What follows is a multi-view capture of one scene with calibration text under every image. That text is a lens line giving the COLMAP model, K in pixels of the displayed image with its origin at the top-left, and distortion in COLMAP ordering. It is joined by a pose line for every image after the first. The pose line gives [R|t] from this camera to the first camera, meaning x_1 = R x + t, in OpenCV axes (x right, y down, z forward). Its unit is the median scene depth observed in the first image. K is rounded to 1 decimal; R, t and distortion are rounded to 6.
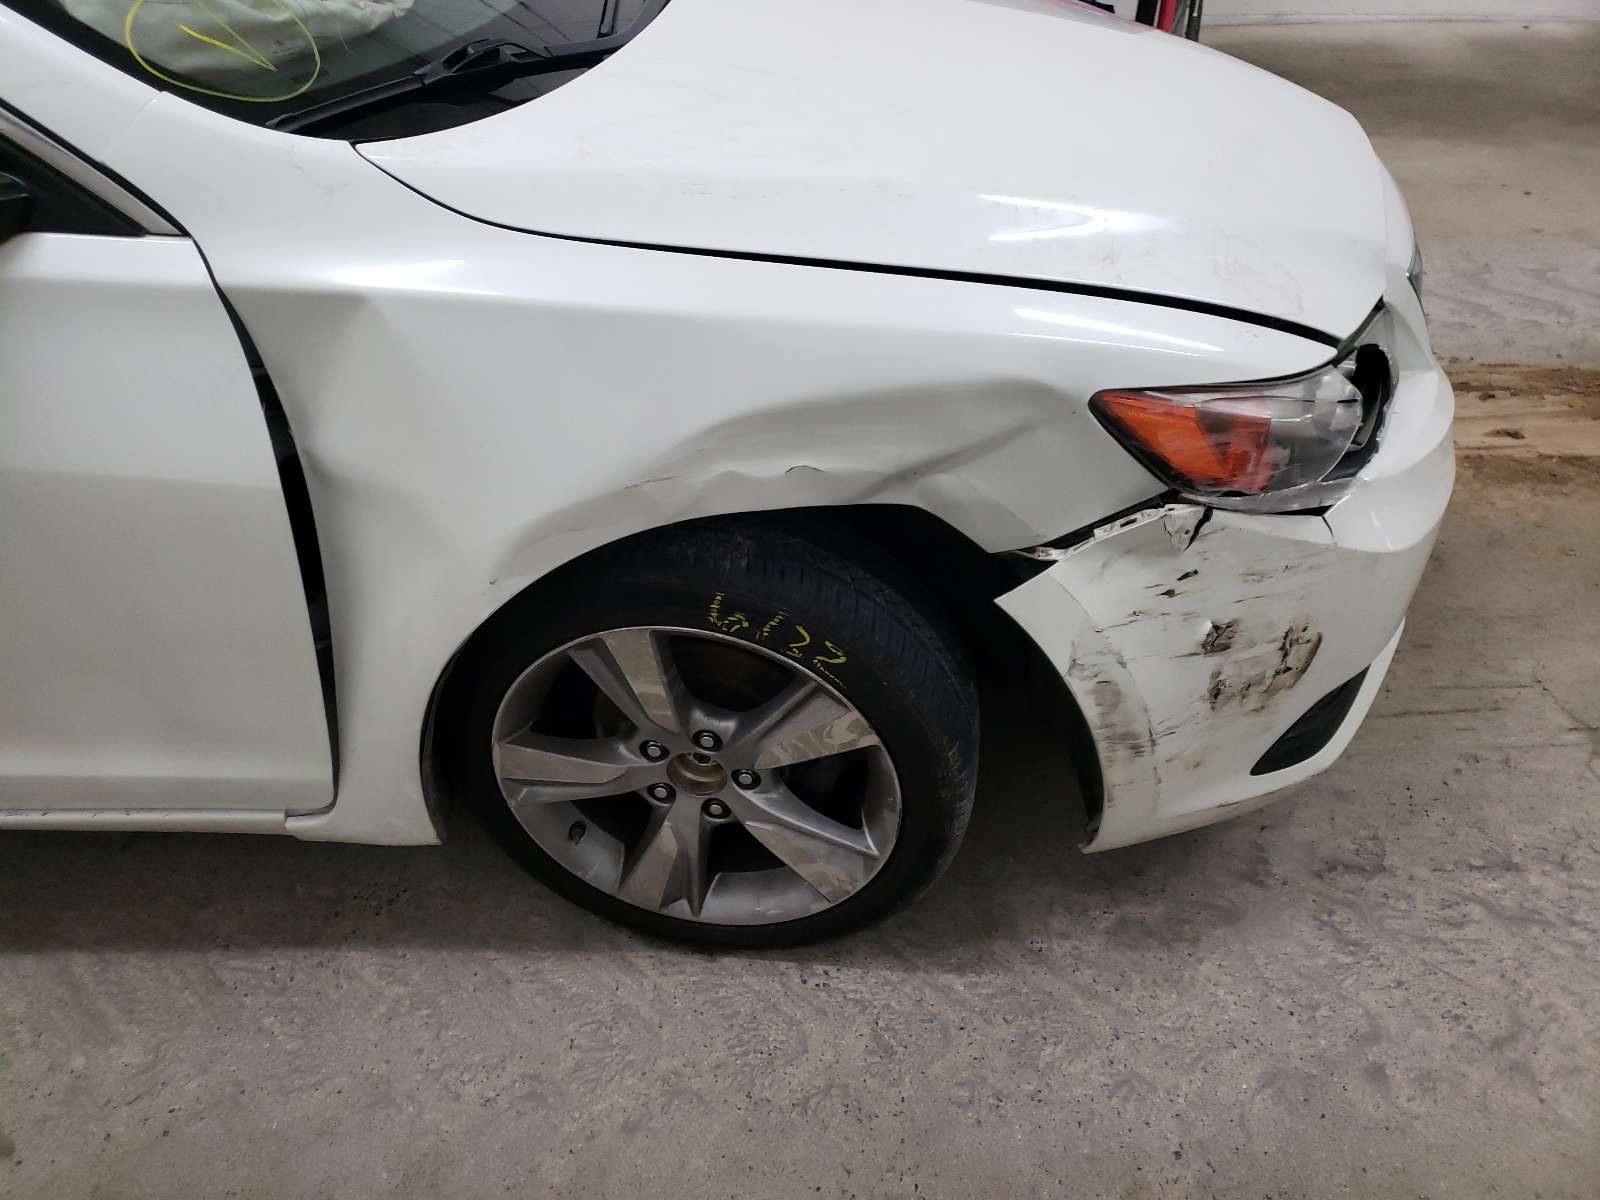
lens RADIAL K [[1227.0, 0, 750.1], [0, 1227.0, 635.8], [0, 0, 1]] dist [0.021386, 0.004407]
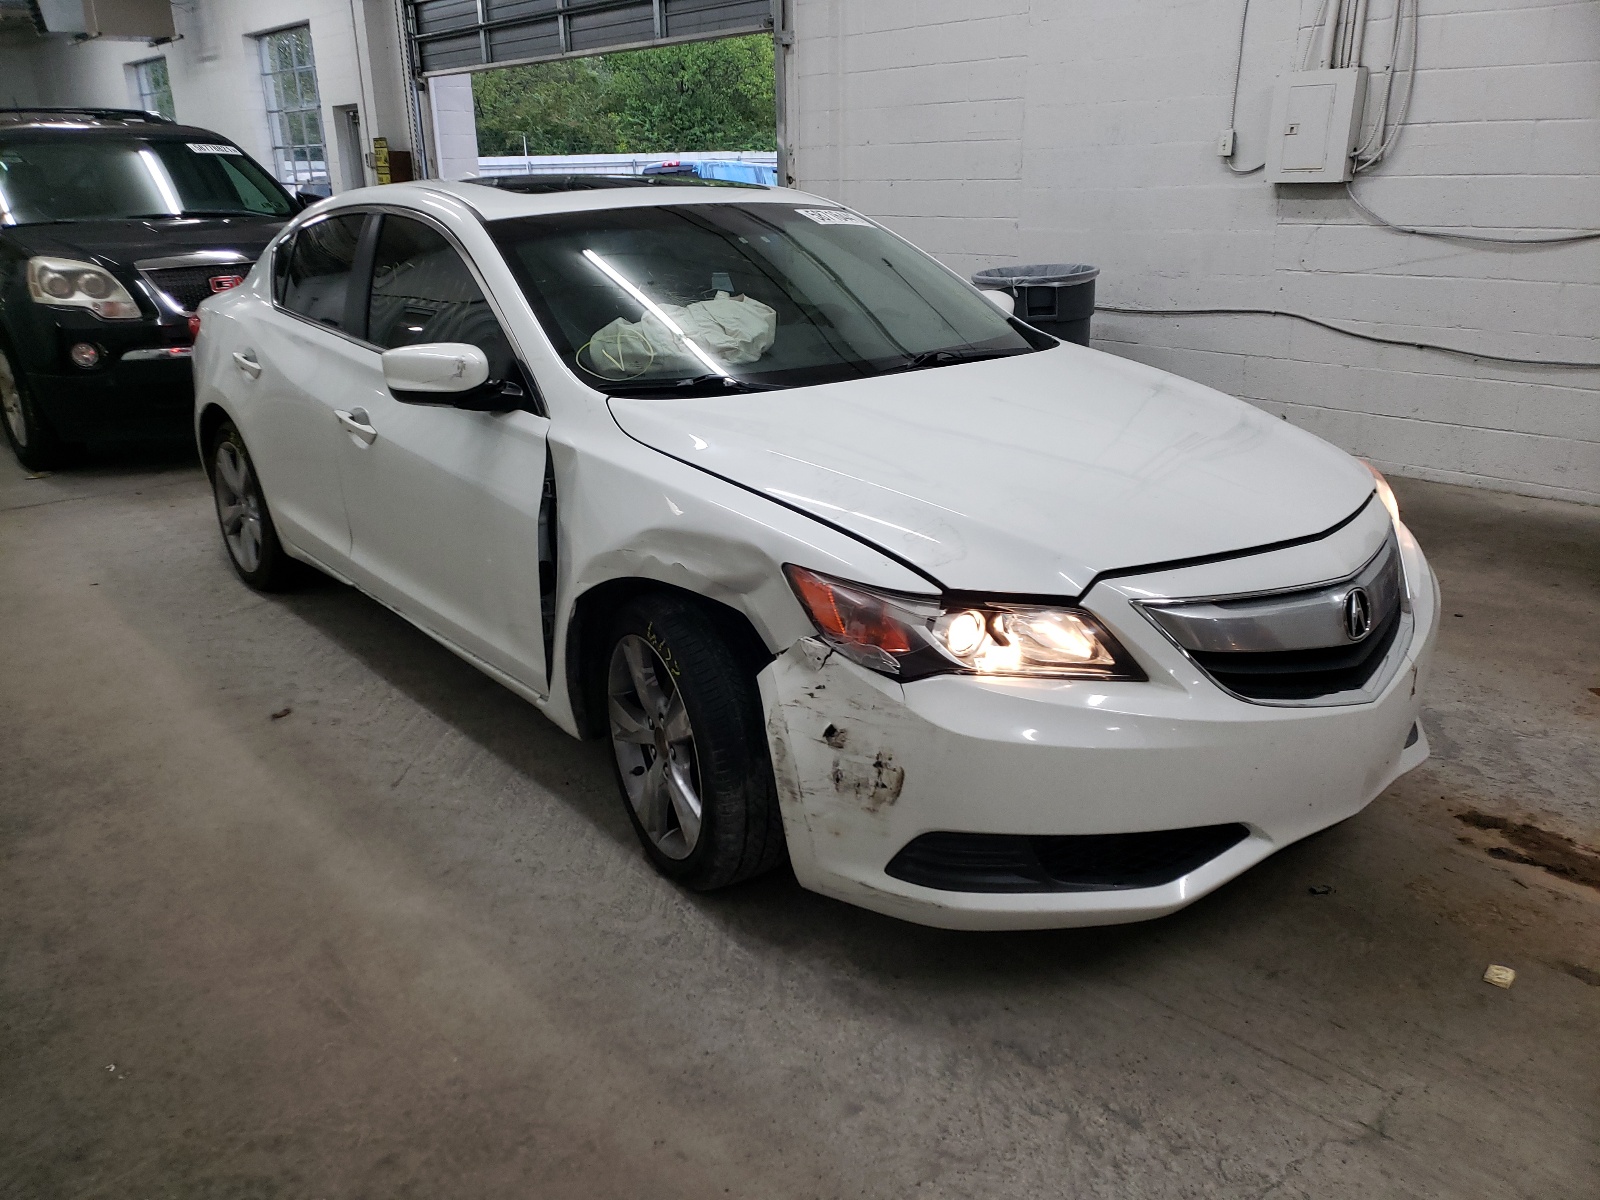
lens RADIAL K [[1227.0, 0, 750.1], [0, 1227.0, 635.8], [0, 0, 1]] dist [0.021386, 0.004407]
pose [[0.623235, 0.260992, -0.737198, 1.424988], [-0.478419, 0.872933, -0.095414, 0.090716], [0.618622, 0.412155, 0.668906, -0.212535]]
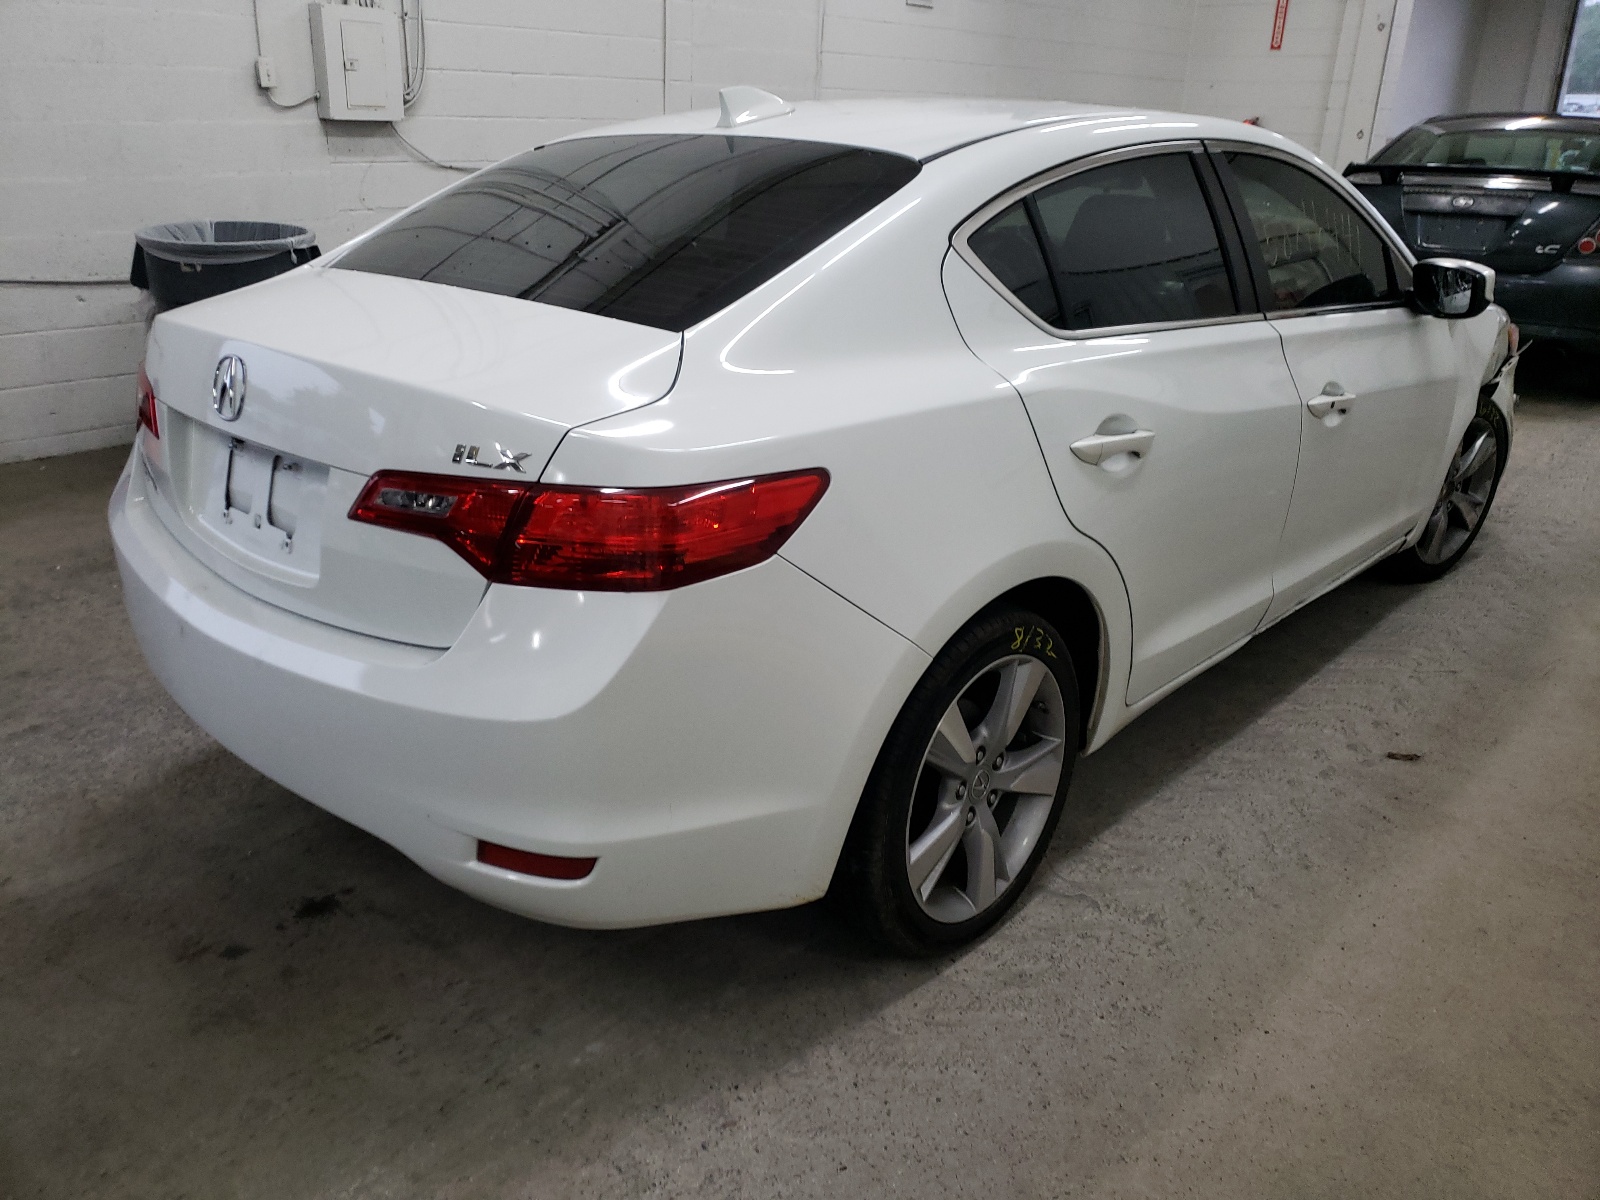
lens RADIAL K [[1242.5, 0, 800.0], [0, 1242.5, 600.0], [0, 0, 1]] dist [-0.003751, 0.001247]
pose [[0.678695, -0.257271, 0.687884, -3.219274], [0.451794, 0.884695, -0.114880, -0.005459], [-0.579013, 0.388750, 0.716671, -0.059609]]
